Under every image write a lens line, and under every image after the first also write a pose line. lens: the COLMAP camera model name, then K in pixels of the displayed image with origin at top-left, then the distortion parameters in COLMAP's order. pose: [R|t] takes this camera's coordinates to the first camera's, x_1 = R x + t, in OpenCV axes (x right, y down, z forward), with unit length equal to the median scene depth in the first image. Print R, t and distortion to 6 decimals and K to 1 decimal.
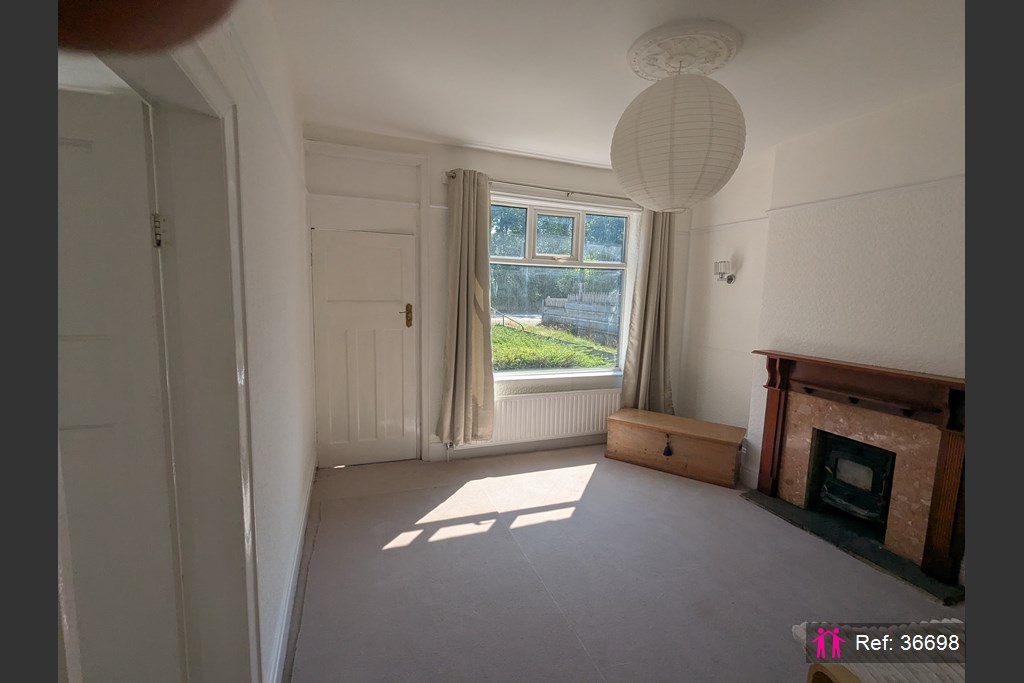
lens RADIAL K [[436.7, 0, 512.1], [0, 436.7, 340.8], [0, 0, 1]] dist [0.011983, 0.000037]
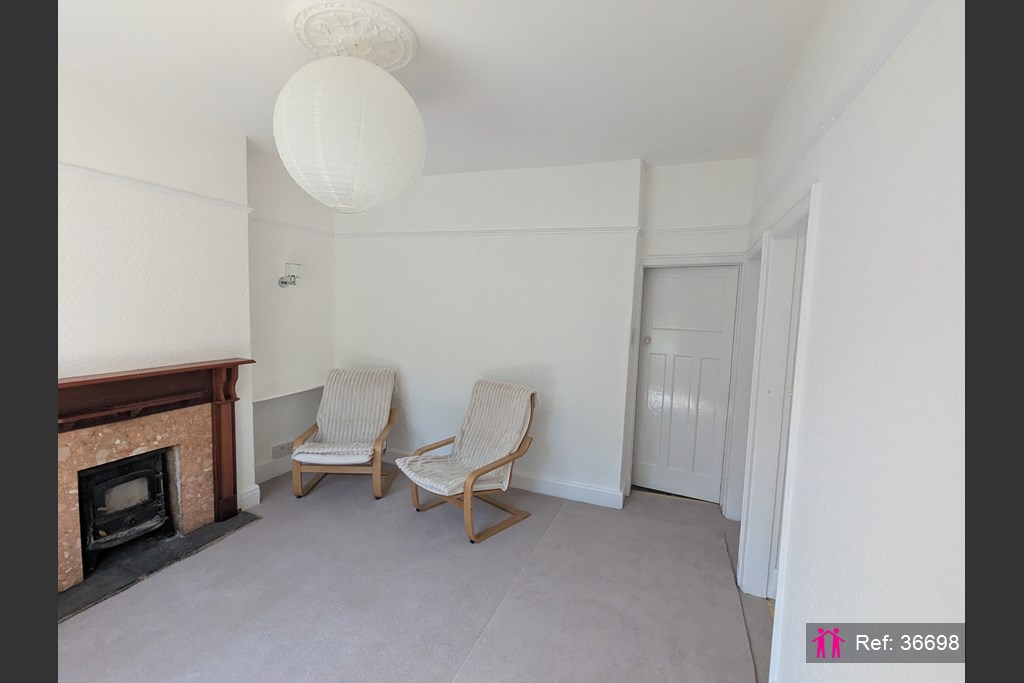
lens RADIAL K [[436.7, 0, 511.3], [0, 436.7, 343.2], [0, 0, 1]] dist [0.011983, 0.000037]
pose [[-0.747038, -0.086741, 0.659098, -0.379727], [0.049312, 0.981489, 0.185061, -0.131174], [-0.662950, 0.170749, -0.728932, 1.124422]]
